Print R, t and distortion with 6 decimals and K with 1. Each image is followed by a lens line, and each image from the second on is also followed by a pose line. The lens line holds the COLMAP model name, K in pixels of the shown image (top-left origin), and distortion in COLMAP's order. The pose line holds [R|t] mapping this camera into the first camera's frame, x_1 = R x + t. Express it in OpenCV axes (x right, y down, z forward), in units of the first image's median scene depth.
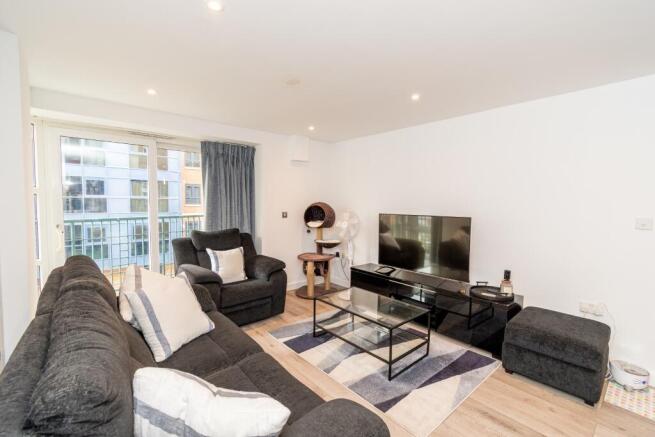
lens RADIAL K [[289.1, 0, 328.4], [0, 289.1, 220.1], [0, 0, 1]] dist [0.001440, -0.000308]
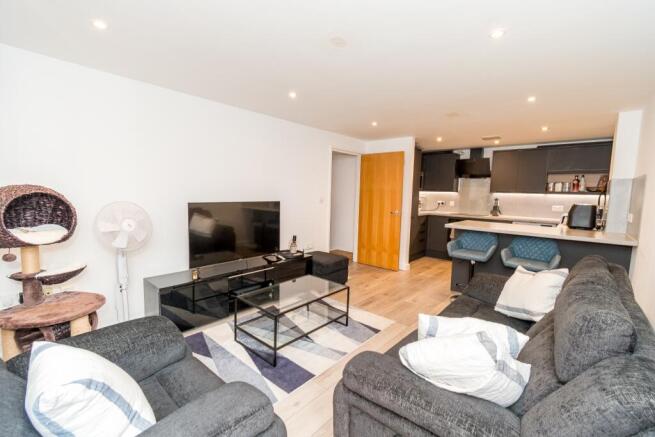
lens RADIAL K [[289.1, 0, 331.3], [0, 289.1, 220.4], [0, 0, 1]] dist [0.001440, -0.000308]
pose [[-0.152203, -0.104599, 0.982799, -0.819016], [0.038780, 0.992986, 0.111689, -0.059681], [-0.987588, 0.055112, -0.147079, 0.991139]]
